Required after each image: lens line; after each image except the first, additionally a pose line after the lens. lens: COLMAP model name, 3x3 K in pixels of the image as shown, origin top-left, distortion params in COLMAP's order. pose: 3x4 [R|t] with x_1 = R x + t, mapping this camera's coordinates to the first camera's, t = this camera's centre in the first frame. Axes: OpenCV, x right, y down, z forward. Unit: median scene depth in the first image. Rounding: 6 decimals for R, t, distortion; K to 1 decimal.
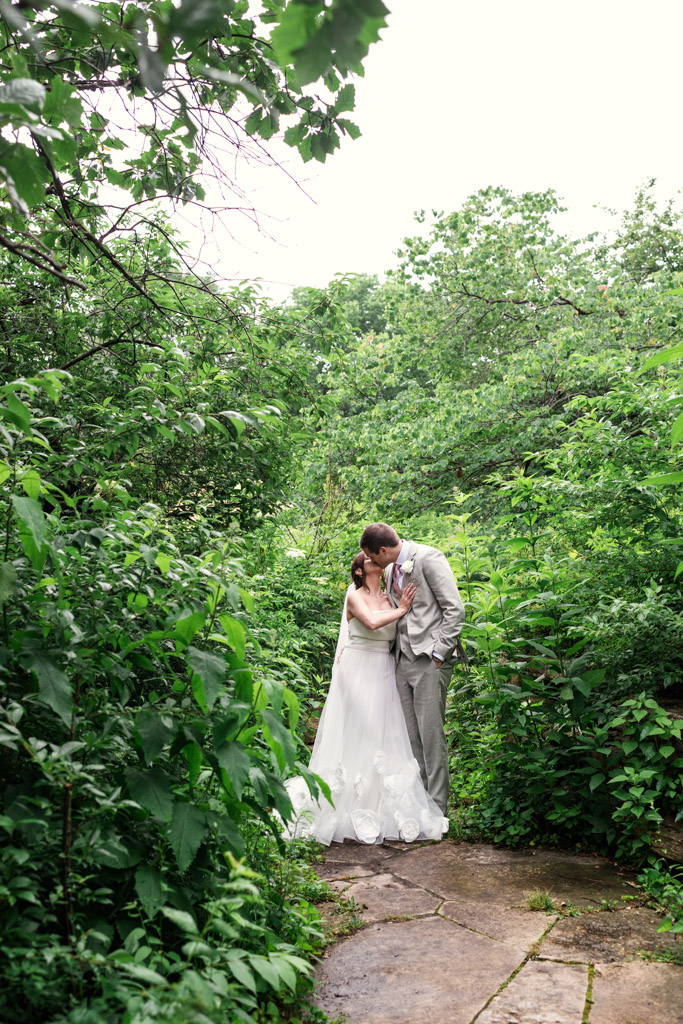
lens RADIAL K [[1066.8, 0, 341.5], [0, 1066.8, 512.0], [0, 0, 1]] dist [0.007778, -0.002021]
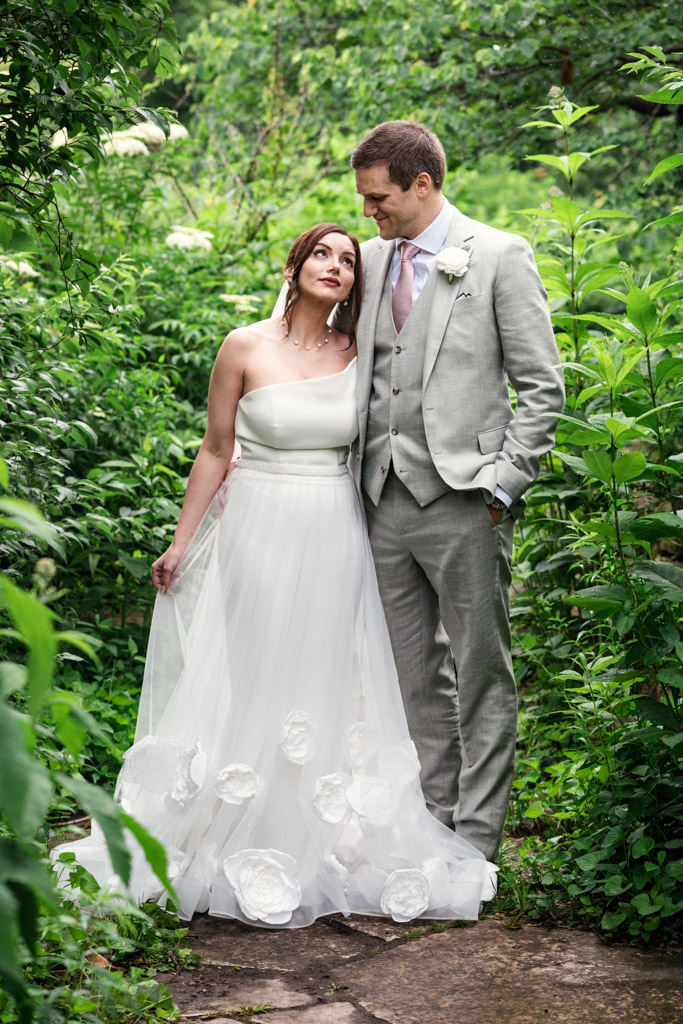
lens RADIAL K [[2074.9, 0, 341.5], [0, 2074.9, 512.0], [0, 0, 1]] dist [-0.220119, 0.275585]
pose [[0.999533, 0.029945, 0.006147, 0.026272], [-0.030542, 0.986706, 0.159618, 0.016324], [-0.001285, -0.159731, 0.987160, 0.194426]]
